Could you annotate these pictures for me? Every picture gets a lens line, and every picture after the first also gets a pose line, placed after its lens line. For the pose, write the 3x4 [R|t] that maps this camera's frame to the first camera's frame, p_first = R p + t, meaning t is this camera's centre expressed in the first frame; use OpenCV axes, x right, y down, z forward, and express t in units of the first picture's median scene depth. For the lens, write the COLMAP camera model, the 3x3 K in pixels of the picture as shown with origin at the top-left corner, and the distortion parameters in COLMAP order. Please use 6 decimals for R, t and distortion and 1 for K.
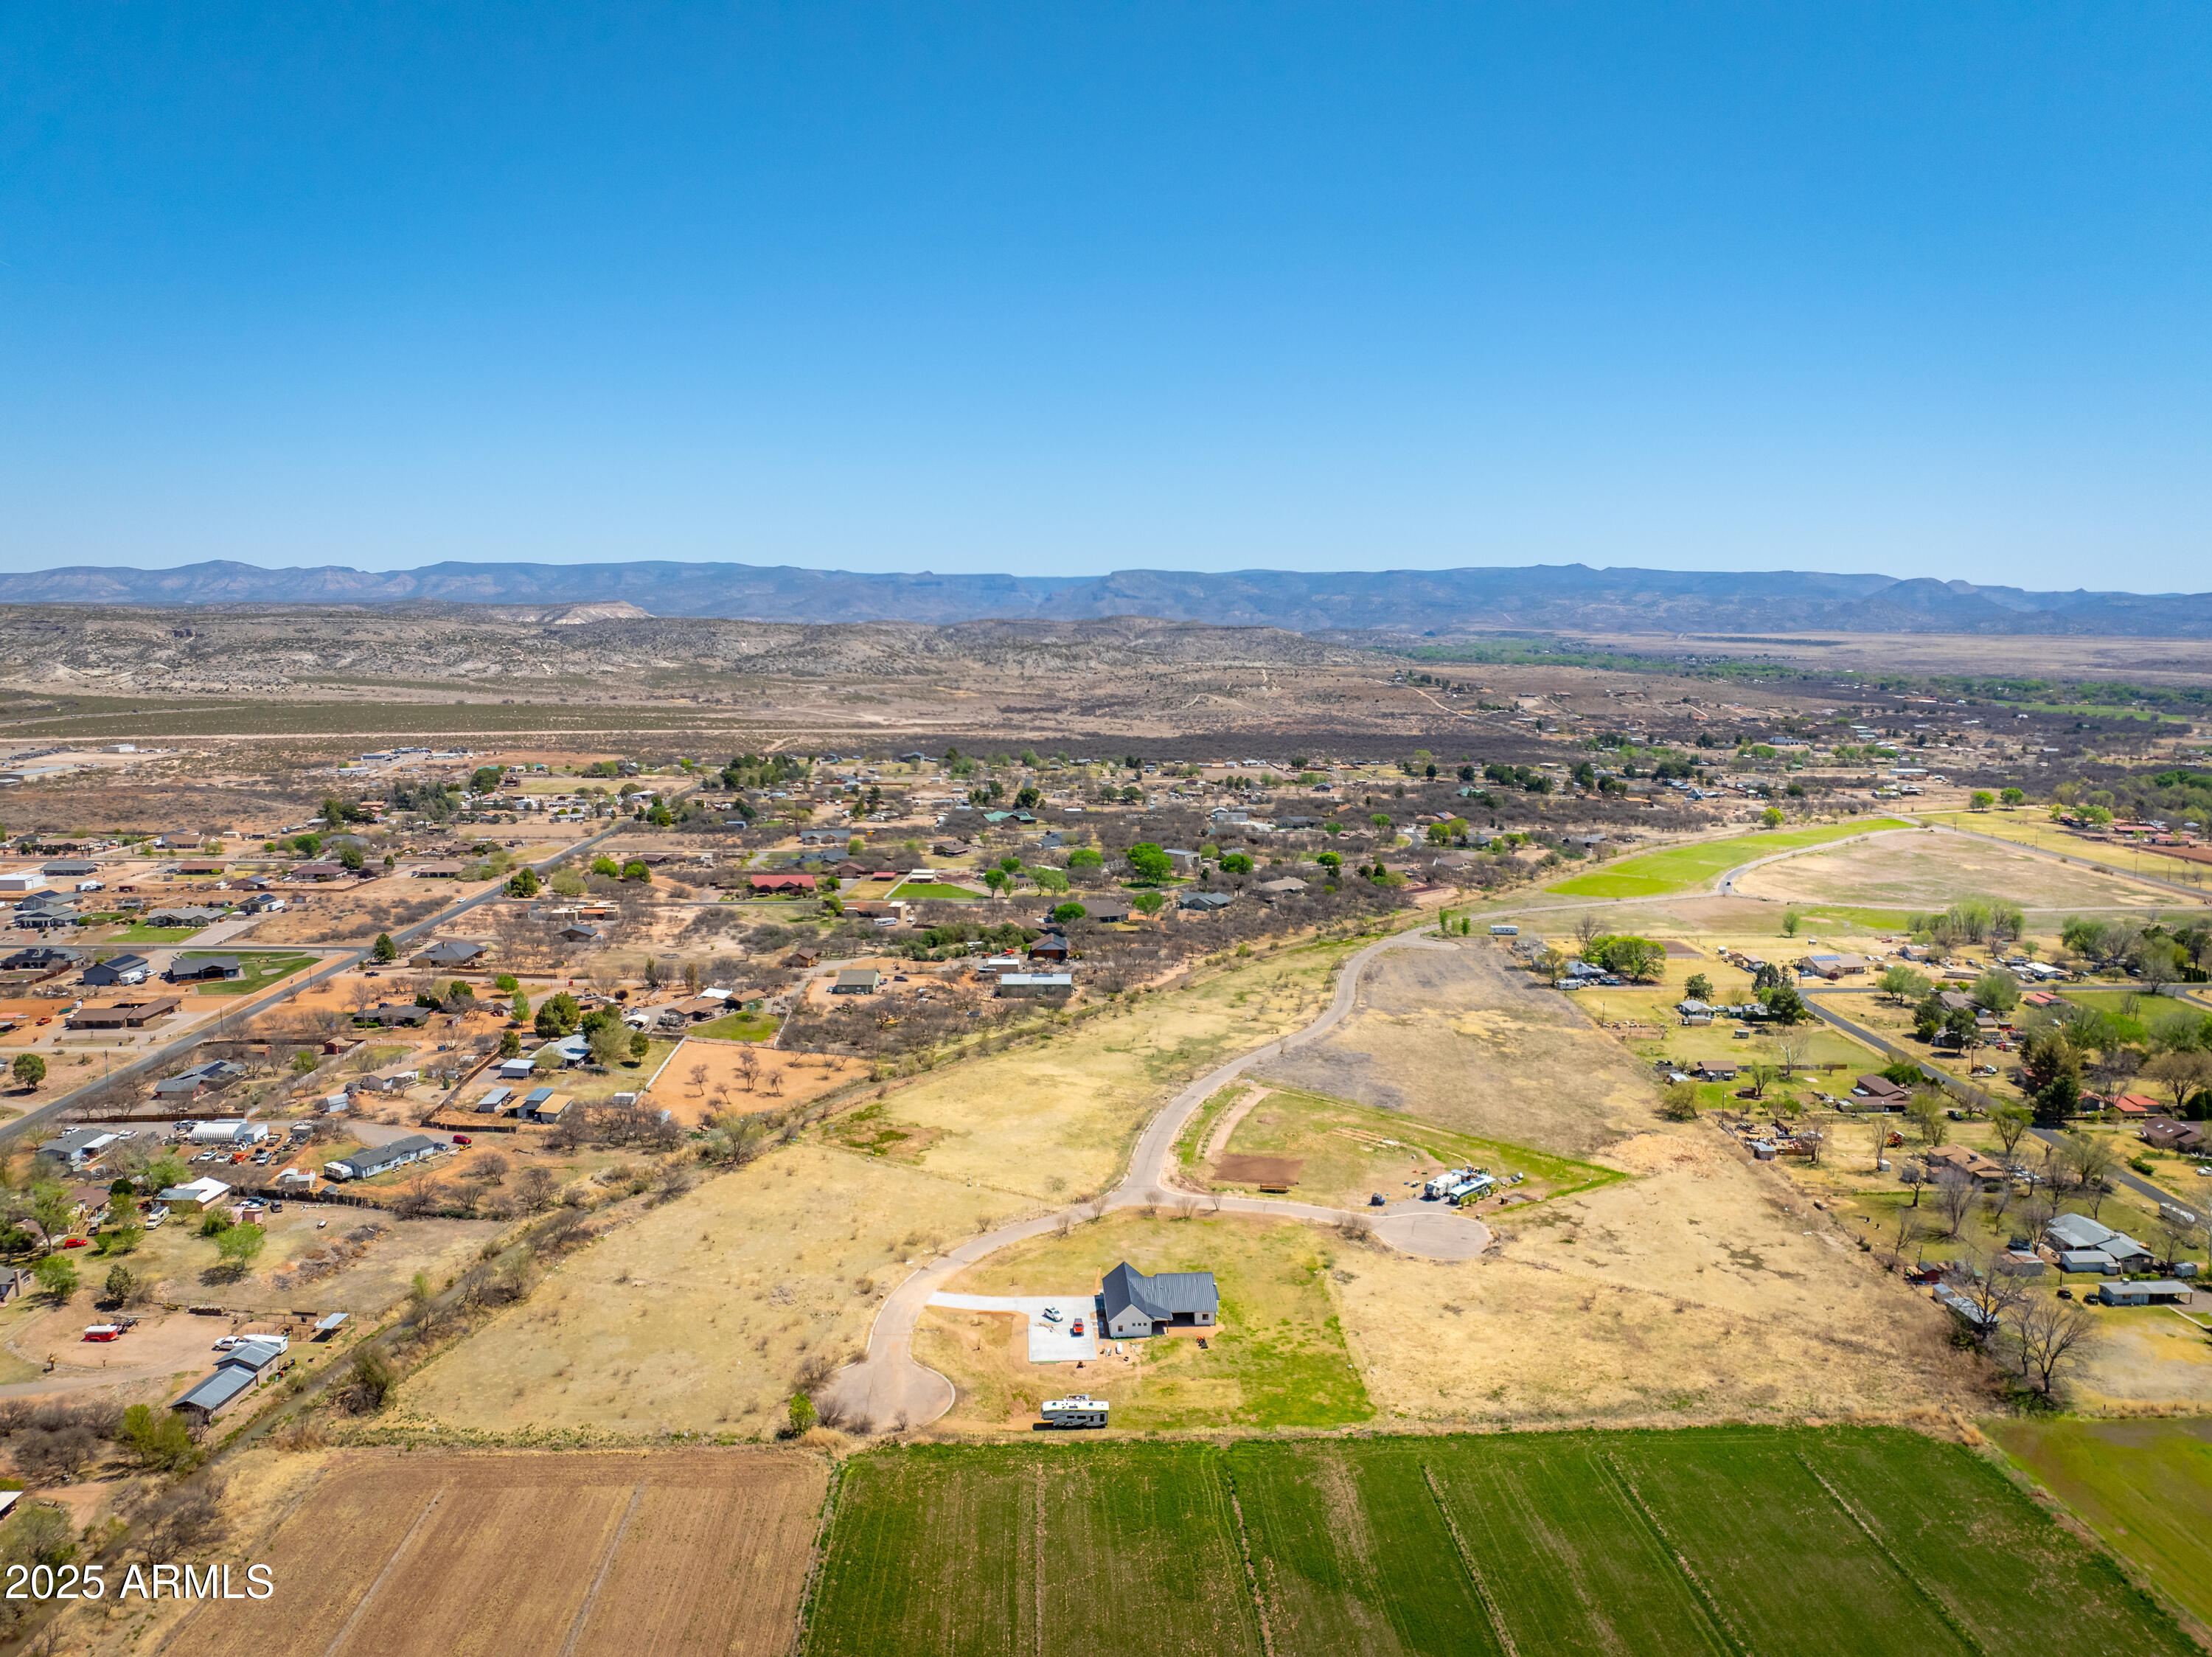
lens RADIAL K [[1600.8, 0, 1106.0], [0, 1600.8, 828.5], [0, 0, 1]] dist [-0.049473, -0.001140]
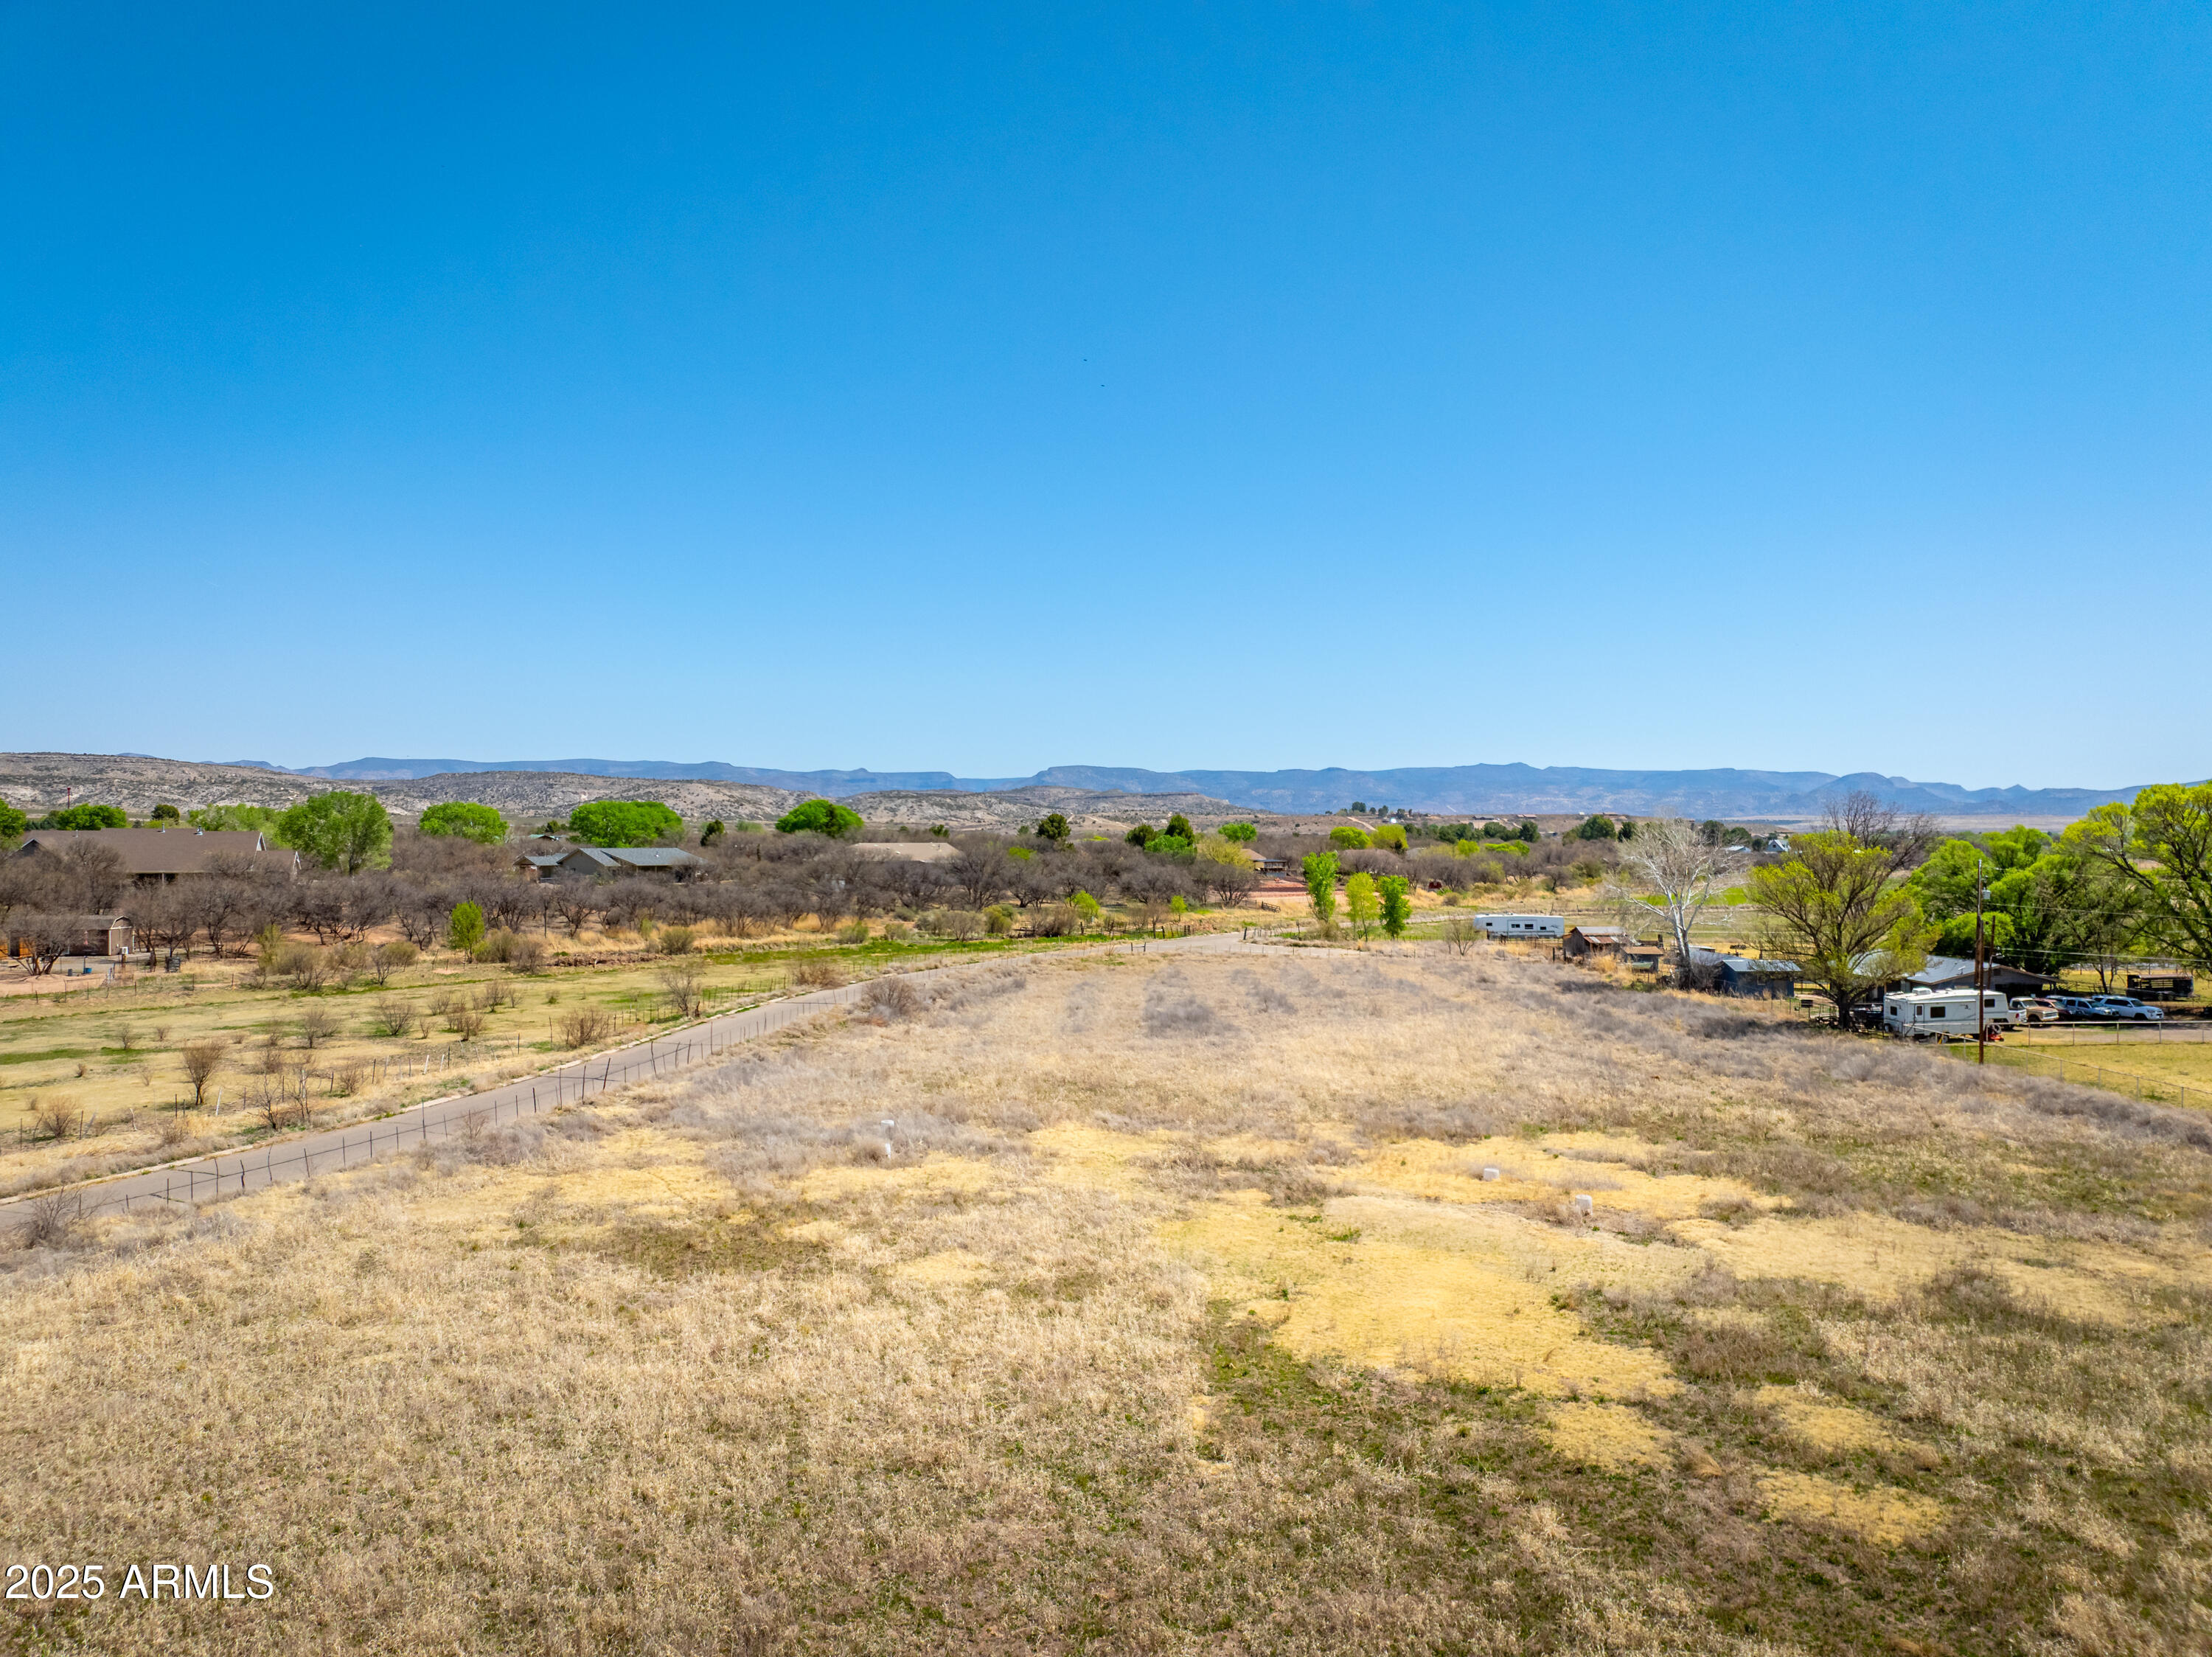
lens RADIAL K [[1600.8, 0, 1106.0], [0, 1600.8, 828.5], [0, 0, 1]] dist [-0.049473, -0.001140]
pose [[0.999478, 0.000718, 0.032286, 0.038526], [0.003467, 0.991589, -0.129383, 0.020413], [-0.032108, 0.129428, 0.991069, 0.167763]]
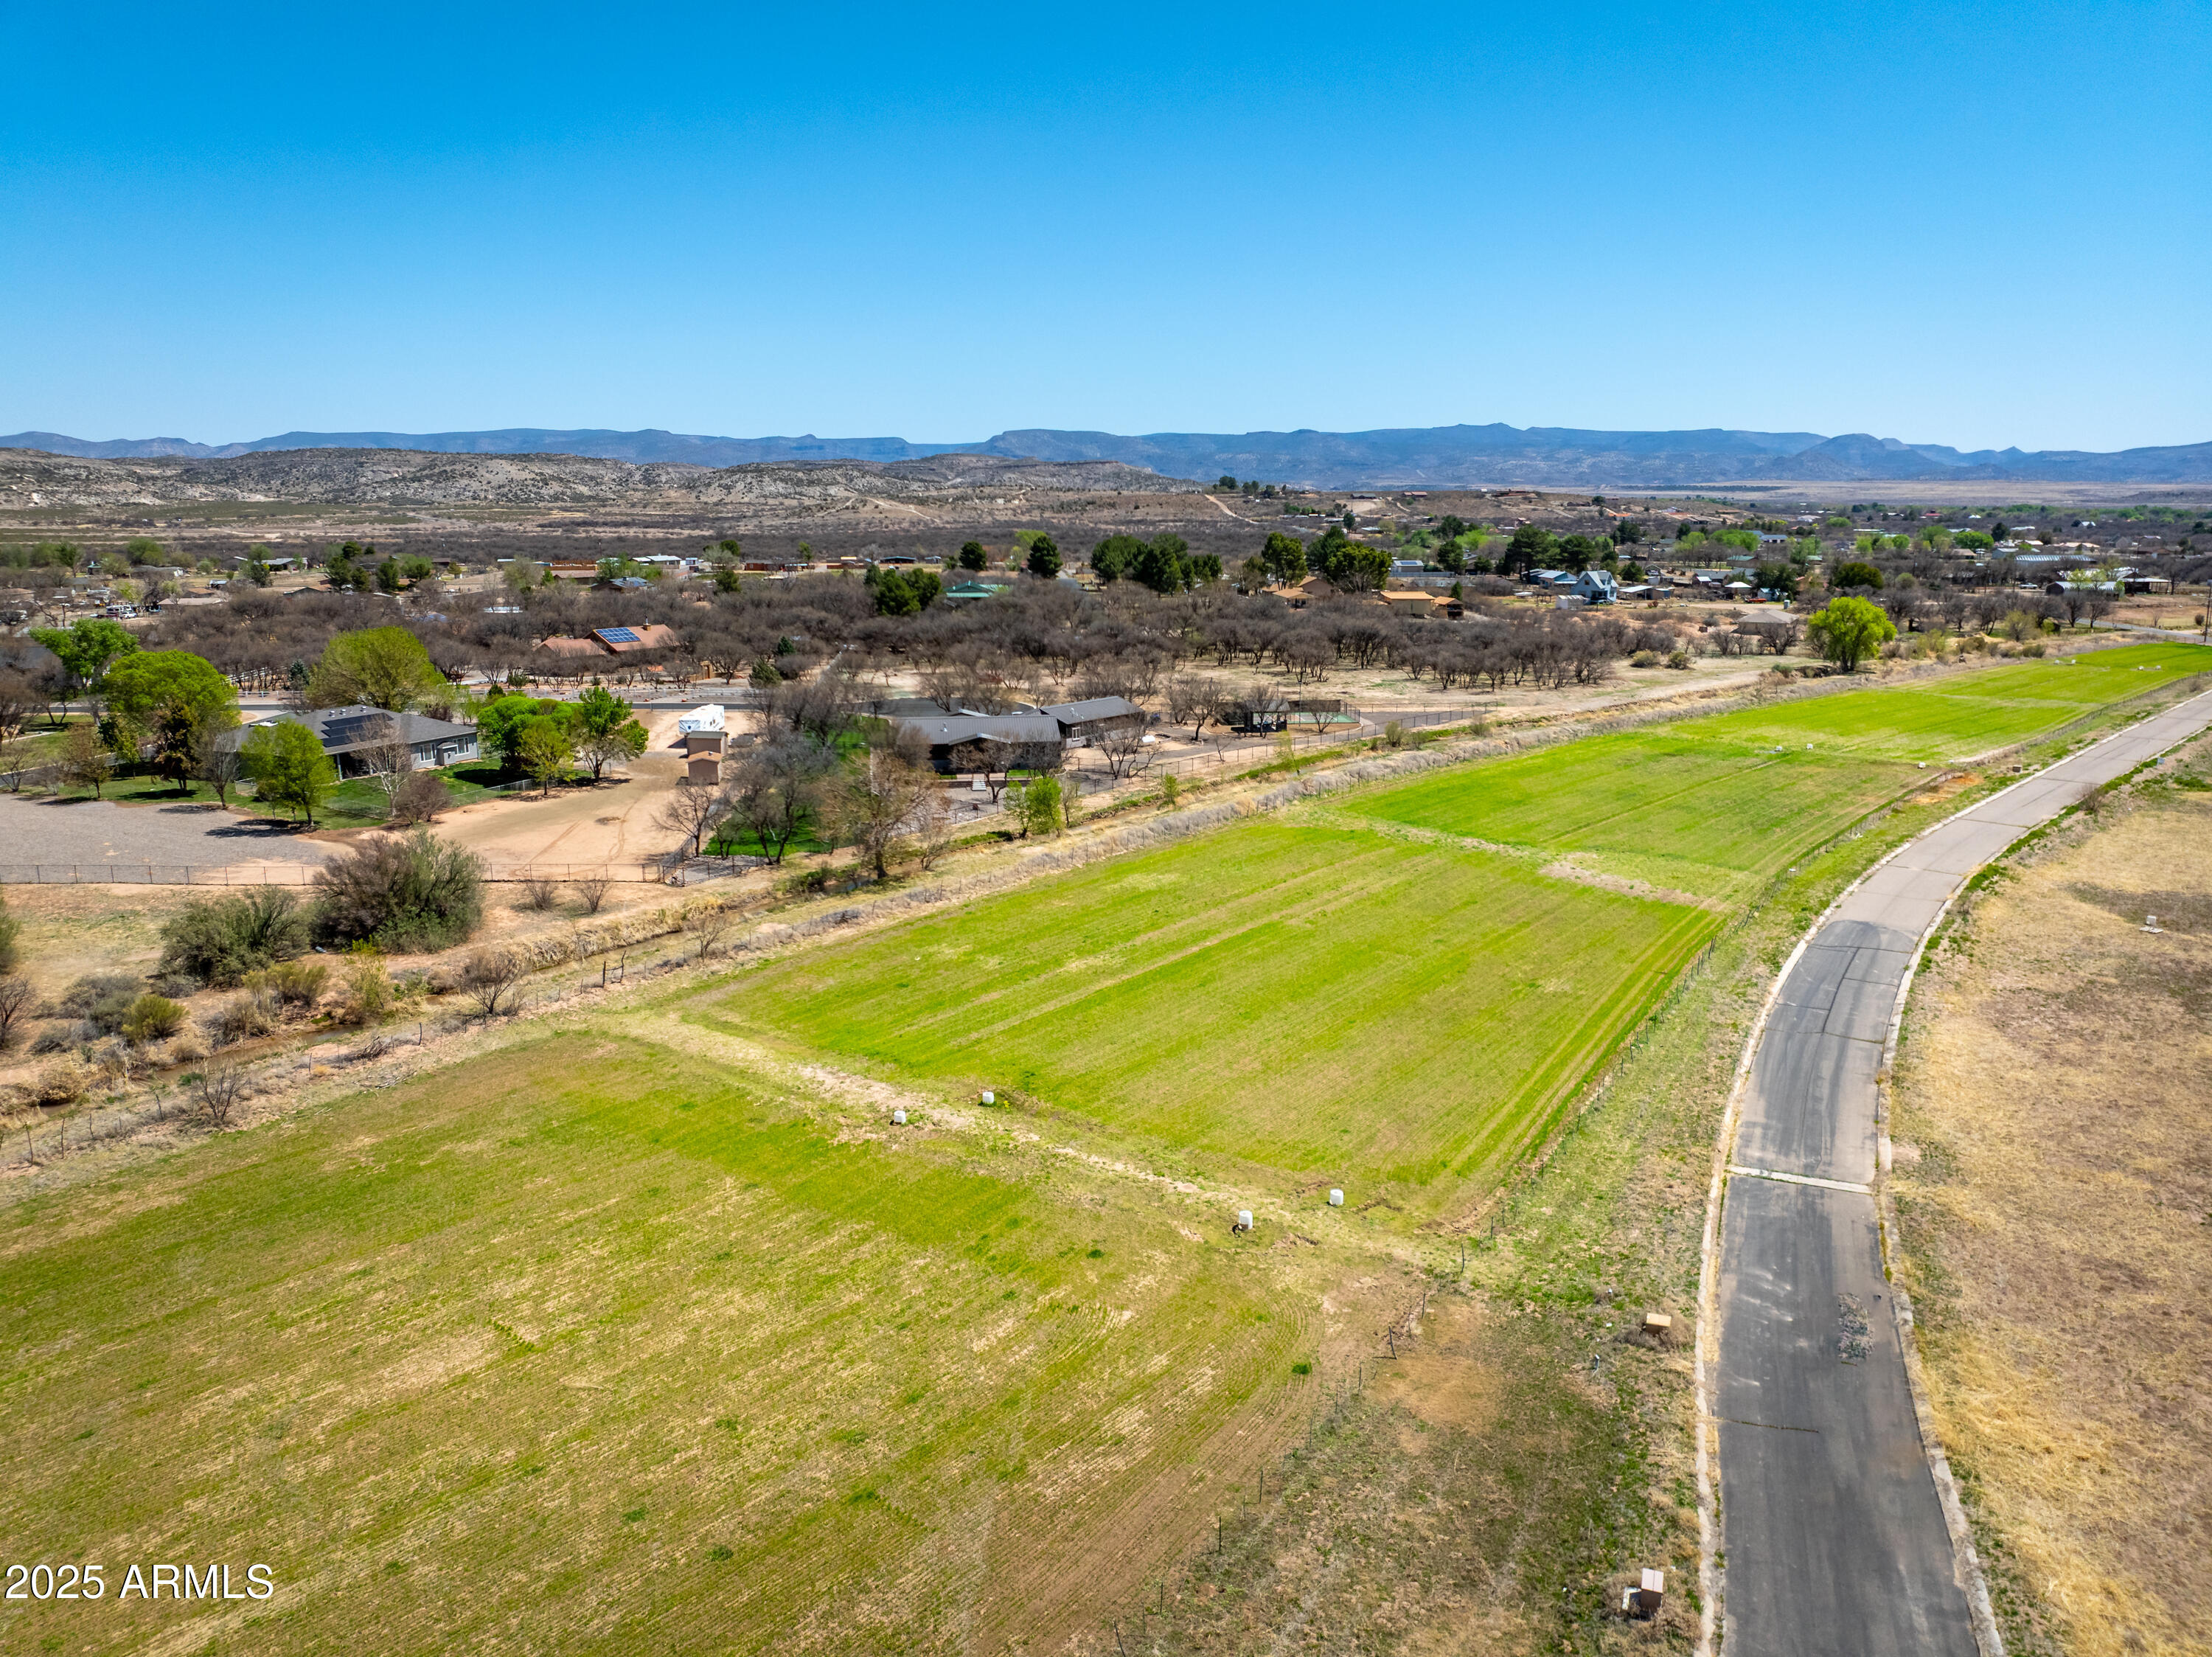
lens RADIAL K [[1600.8, 0, 1106.0], [0, 1600.8, 828.5], [0, 0, 1]] dist [-0.049473, -0.001140]
pose [[0.998948, -0.017267, 0.042483, 0.103550], [0.013984, 0.996980, 0.076387, 0.001555], [-0.043674, -0.075713, 0.996173, 0.271234]]
